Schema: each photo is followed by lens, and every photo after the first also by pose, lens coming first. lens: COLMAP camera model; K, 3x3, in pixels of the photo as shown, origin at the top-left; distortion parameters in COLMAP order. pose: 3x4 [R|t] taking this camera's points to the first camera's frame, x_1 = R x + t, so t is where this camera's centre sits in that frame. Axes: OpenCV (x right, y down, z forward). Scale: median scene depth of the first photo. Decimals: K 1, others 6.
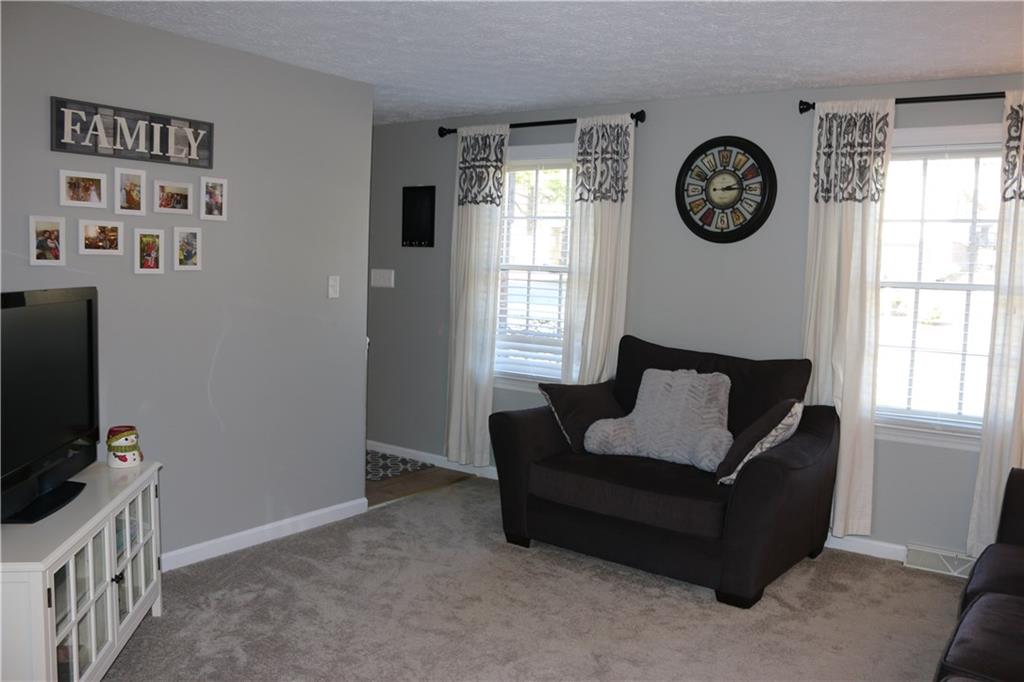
lens RADIAL K [[864.7, 0, 504.1], [0, 864.7, 334.6], [0, 0, 1]] dist [-0.098565, 0.052314]
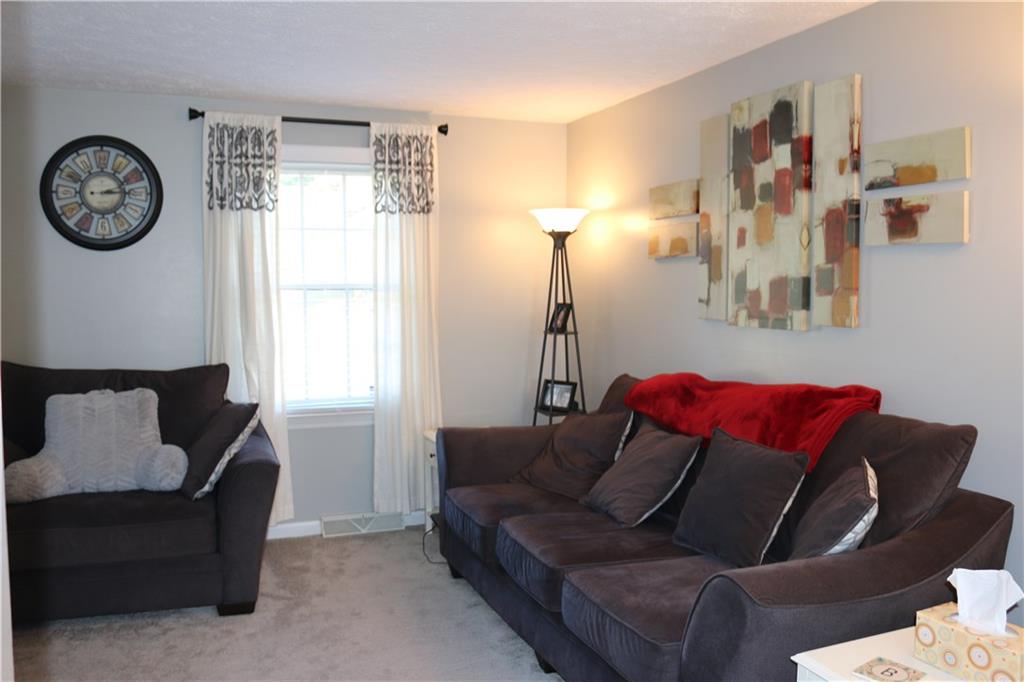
lens RADIAL K [[864.7, 0, 503.4], [0, 864.7, 346.8], [0, 0, 1]] dist [-0.098565, 0.052314]
pose [[0.554715, -0.090311, 0.827125, -0.313011], [0.085906, 0.994996, 0.051027, -0.015147], [-0.827594, 0.042750, 0.559697, 0.155657]]
